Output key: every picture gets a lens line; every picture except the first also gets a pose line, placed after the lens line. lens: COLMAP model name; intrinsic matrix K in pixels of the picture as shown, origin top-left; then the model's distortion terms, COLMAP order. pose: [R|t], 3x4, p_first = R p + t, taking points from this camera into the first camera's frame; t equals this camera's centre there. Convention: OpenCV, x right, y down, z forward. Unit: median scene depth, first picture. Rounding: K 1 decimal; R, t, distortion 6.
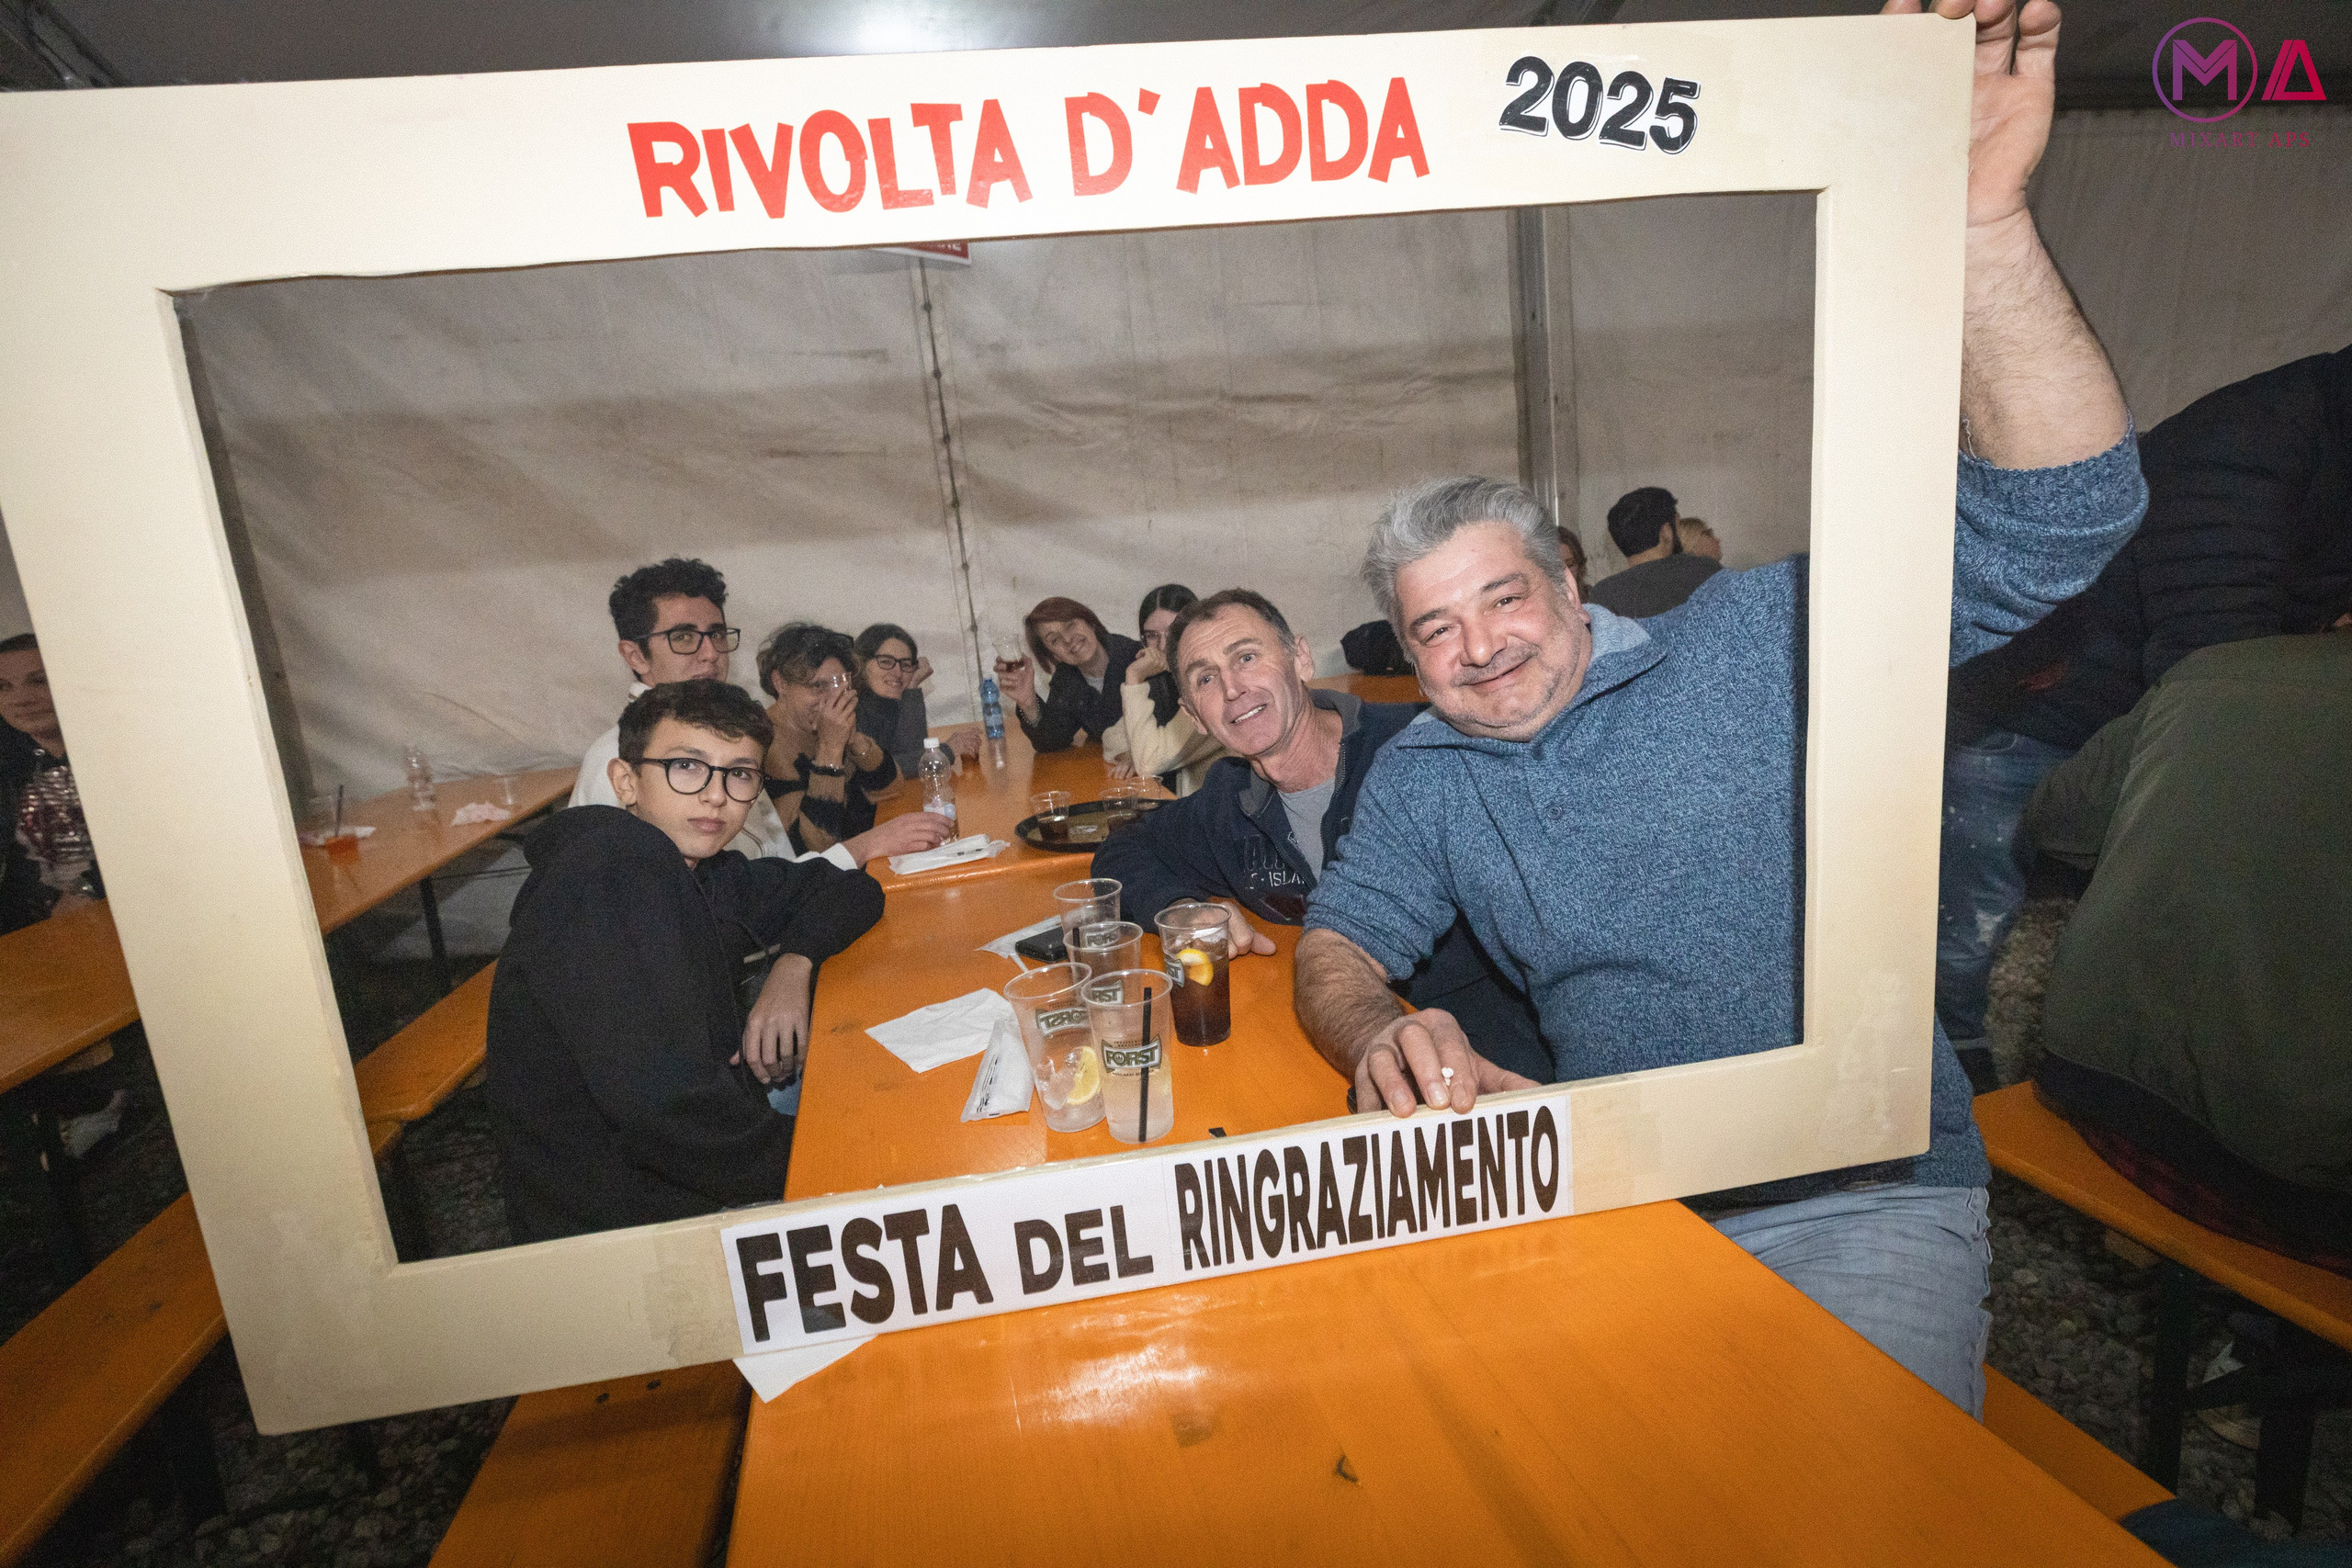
lens RADIAL K [[1047.4, 0, 1177.3], [0, 1047.4, 784.2], [0, 0, 1]] dist [0.000054, 0.000175]
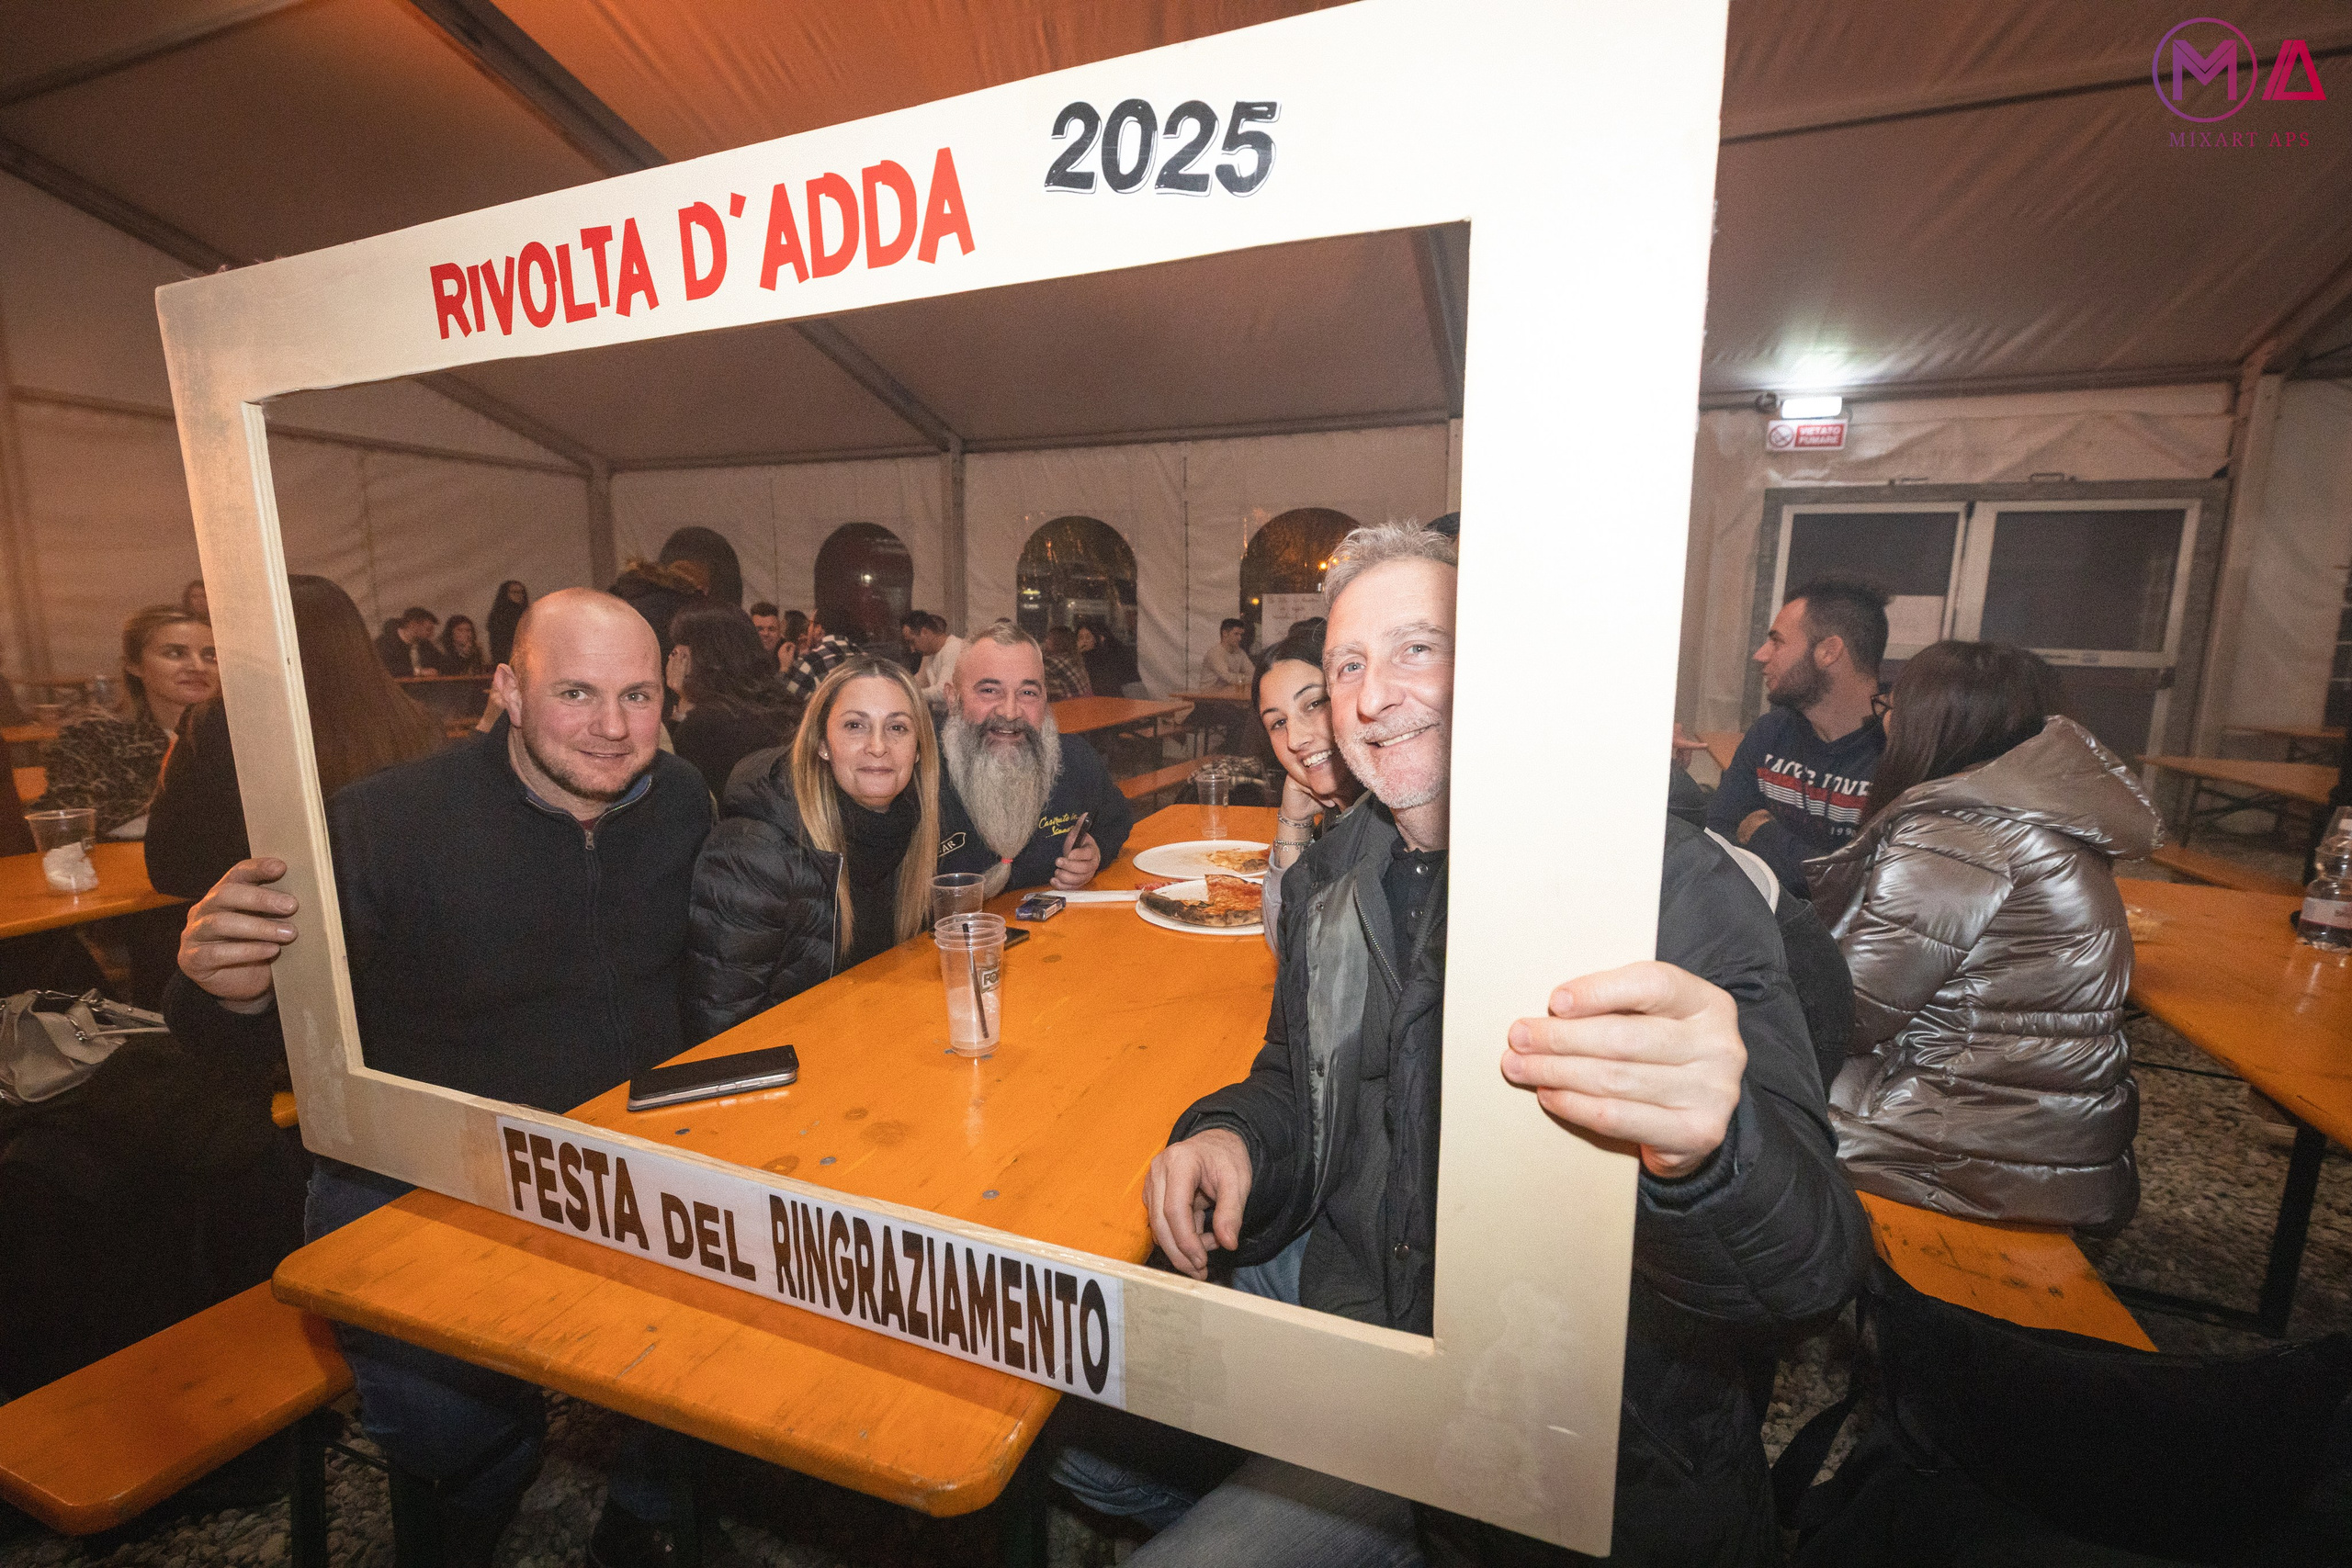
lens RADIAL K [[1049.8, 0, 1178.1], [0, 1049.8, 783.3], [0, 0, 1]] dist [0.001043, -0.000249]
pose [[0.861090, 0.171527, -0.478647, 0.819212], [-0.152553, 0.985165, 0.078598, -0.204679], [0.485027, 0.005339, 0.874483, 0.265067]]
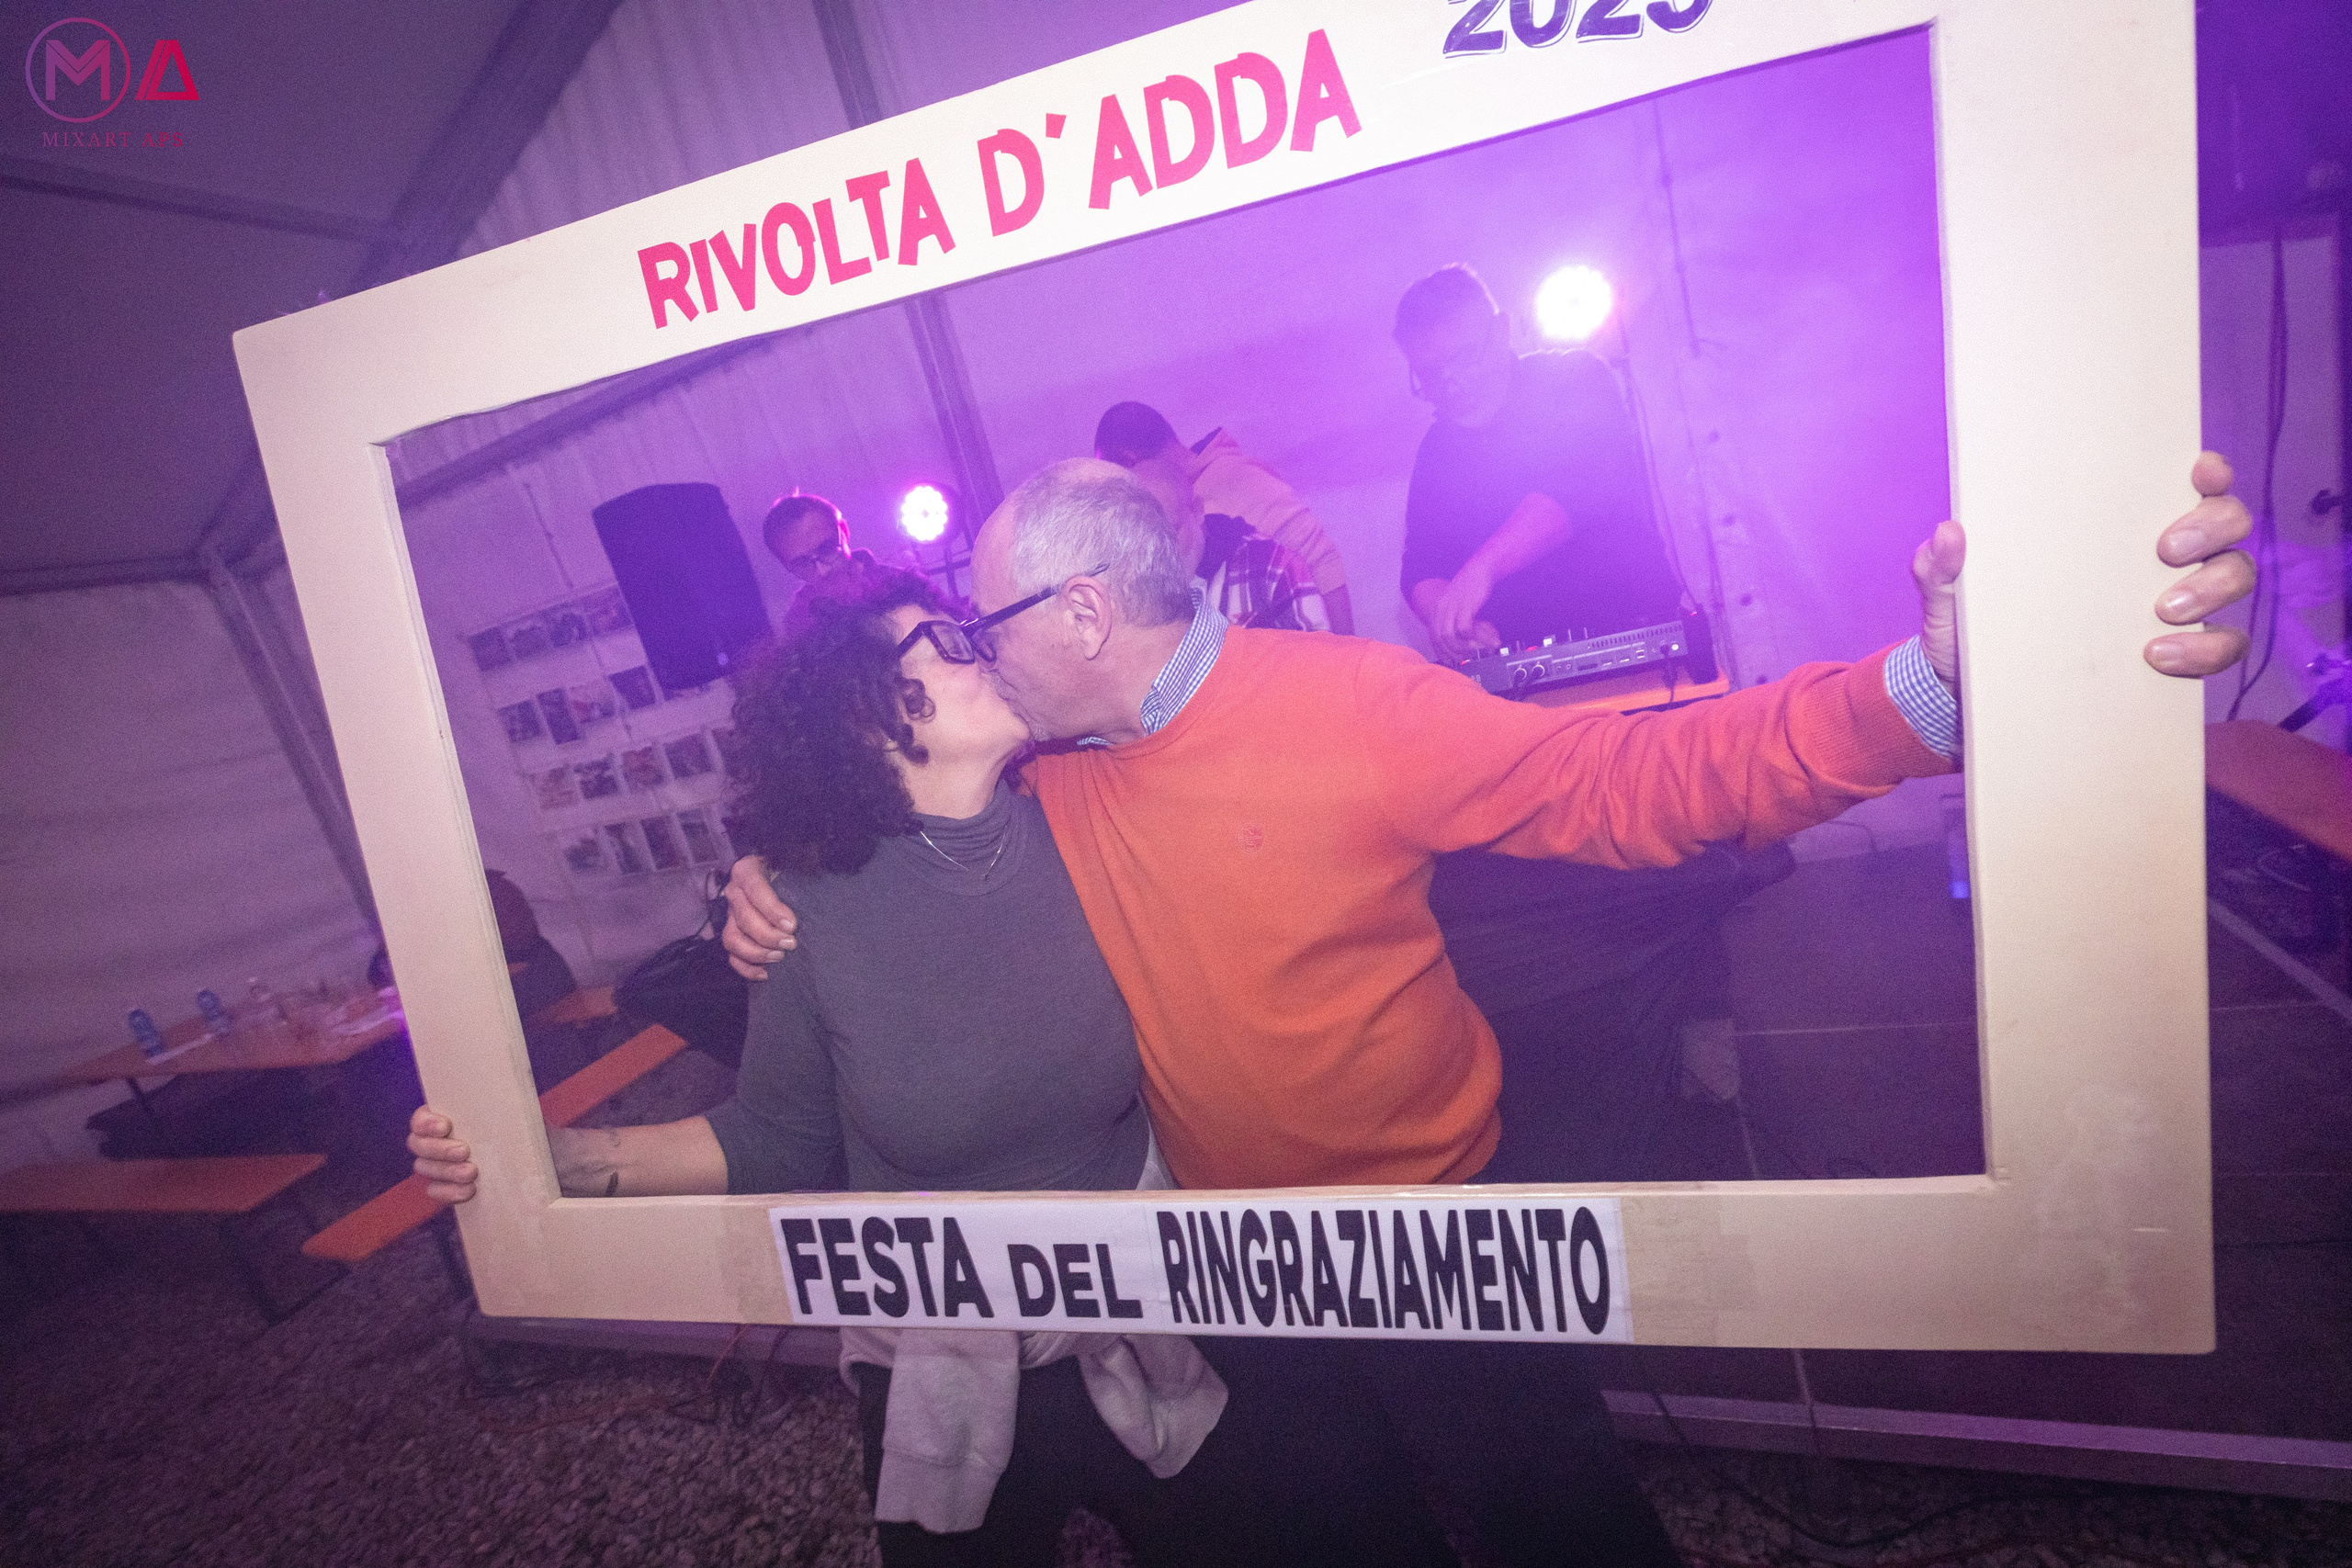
lens RADIAL K [[1049.8, 0, 1178.1], [0, 1049.8, 783.3], [0, 0, 1]] dist [0.001043, -0.000249]
pose [[0.928859, 0.000498, -0.370433, 0.383083], [0.001809, 0.999981, 0.005881, -0.038185], [0.370429, -0.006132, 0.928841, 0.112601]]
